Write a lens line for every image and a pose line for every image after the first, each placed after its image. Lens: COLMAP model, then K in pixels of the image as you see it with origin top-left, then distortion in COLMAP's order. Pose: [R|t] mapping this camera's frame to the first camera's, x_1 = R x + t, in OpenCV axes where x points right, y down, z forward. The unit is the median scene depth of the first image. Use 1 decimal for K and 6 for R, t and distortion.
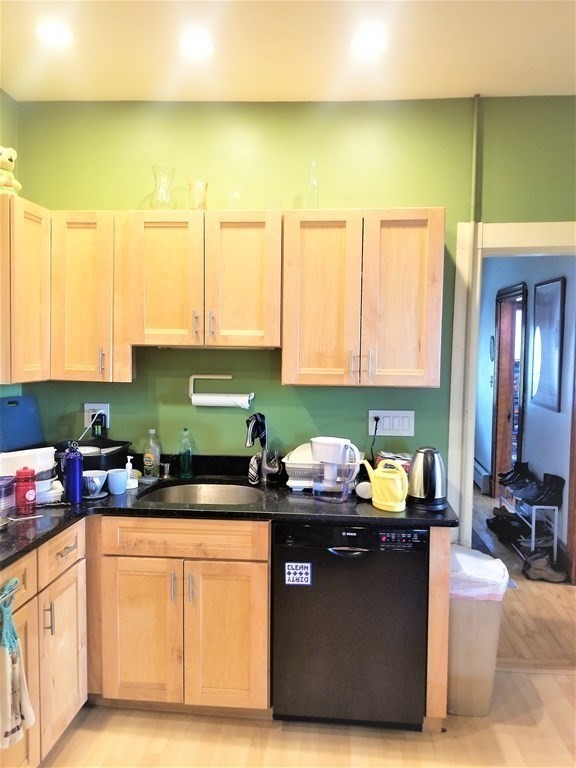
lens RADIAL K [[607.8, 0, 289.0], [0, 607.8, 385.2], [0, 0, 1]] dist [0.104082, 0.003082]
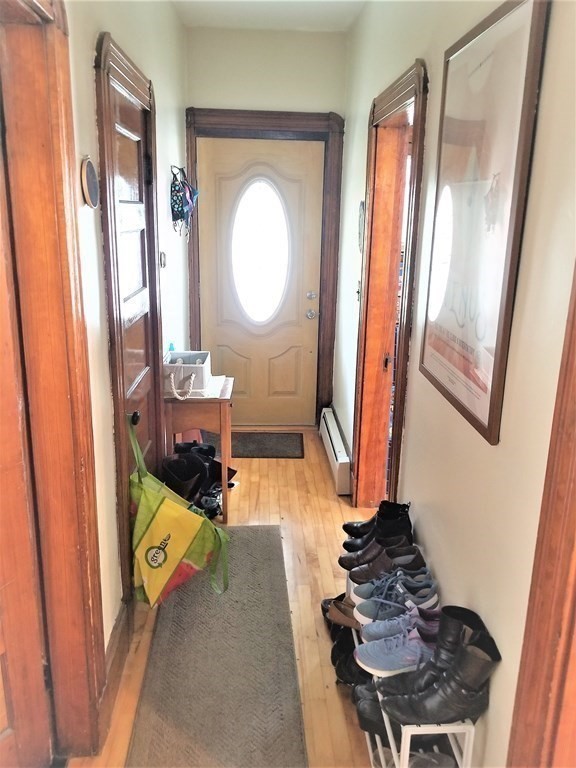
lens RADIAL K [[607.8, 0, 287.9], [0, 607.8, 381.7], [0, 0, 1]] dist [0.104082, 0.003082]
pose [[0.989671, -0.040316, 0.137571, 0.201934], [0.008592, 0.974597, 0.223799, -0.050275], [-0.143099, -0.220306, 0.964877, 0.504873]]
